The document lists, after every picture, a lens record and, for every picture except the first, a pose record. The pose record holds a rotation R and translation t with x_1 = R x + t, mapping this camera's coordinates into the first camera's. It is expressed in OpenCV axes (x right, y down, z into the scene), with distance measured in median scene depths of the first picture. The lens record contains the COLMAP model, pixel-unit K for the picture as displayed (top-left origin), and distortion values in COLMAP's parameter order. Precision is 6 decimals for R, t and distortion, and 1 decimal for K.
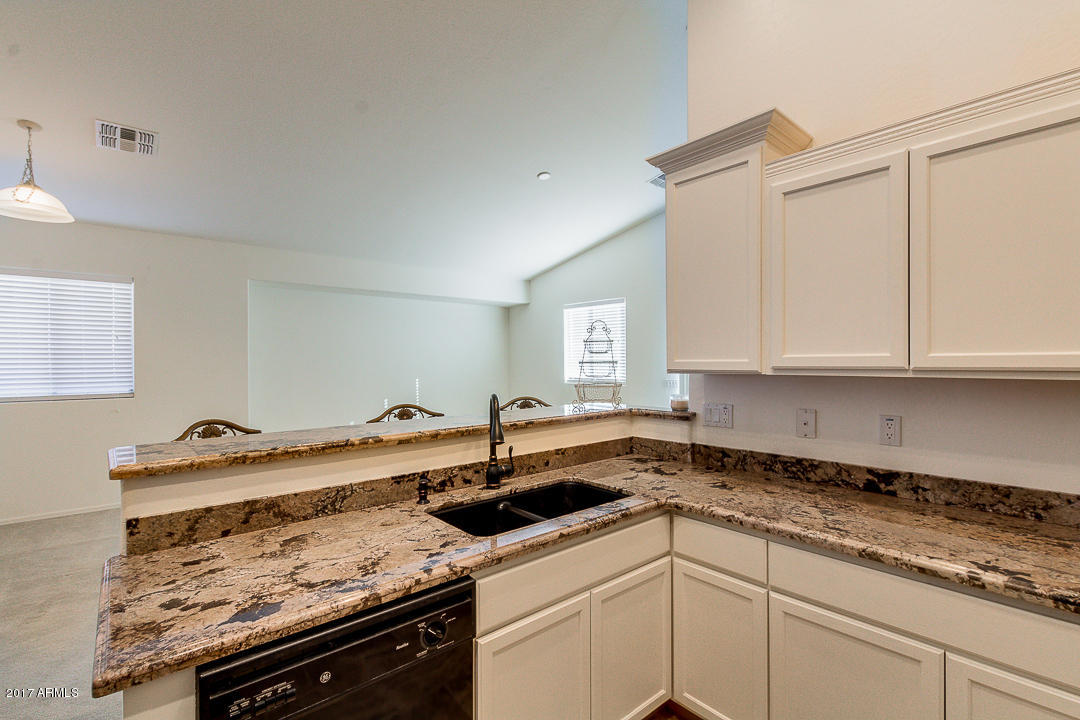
lens RADIAL K [[494.4, 0, 531.4], [0, 494.4, 360.5], [0, 0, 1]] dist [0.008888, -0.003635]
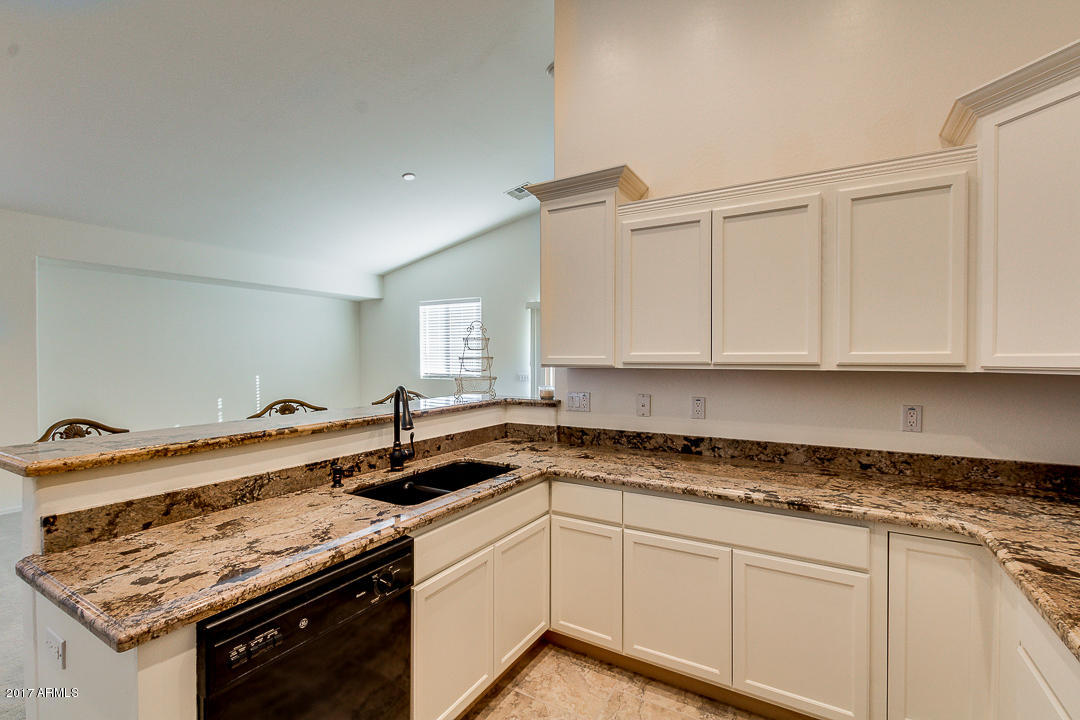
lens RADIAL K [[494.4, 0, 533.6], [0, 494.4, 358.1], [0, 0, 1]] dist [0.008888, -0.003635]
pose [[0.947728, 0.004081, 0.319054, -0.173532], [-0.004921, 0.999986, 0.001827, 0.001658], [-0.319042, -0.003301, 0.947735, -0.182643]]
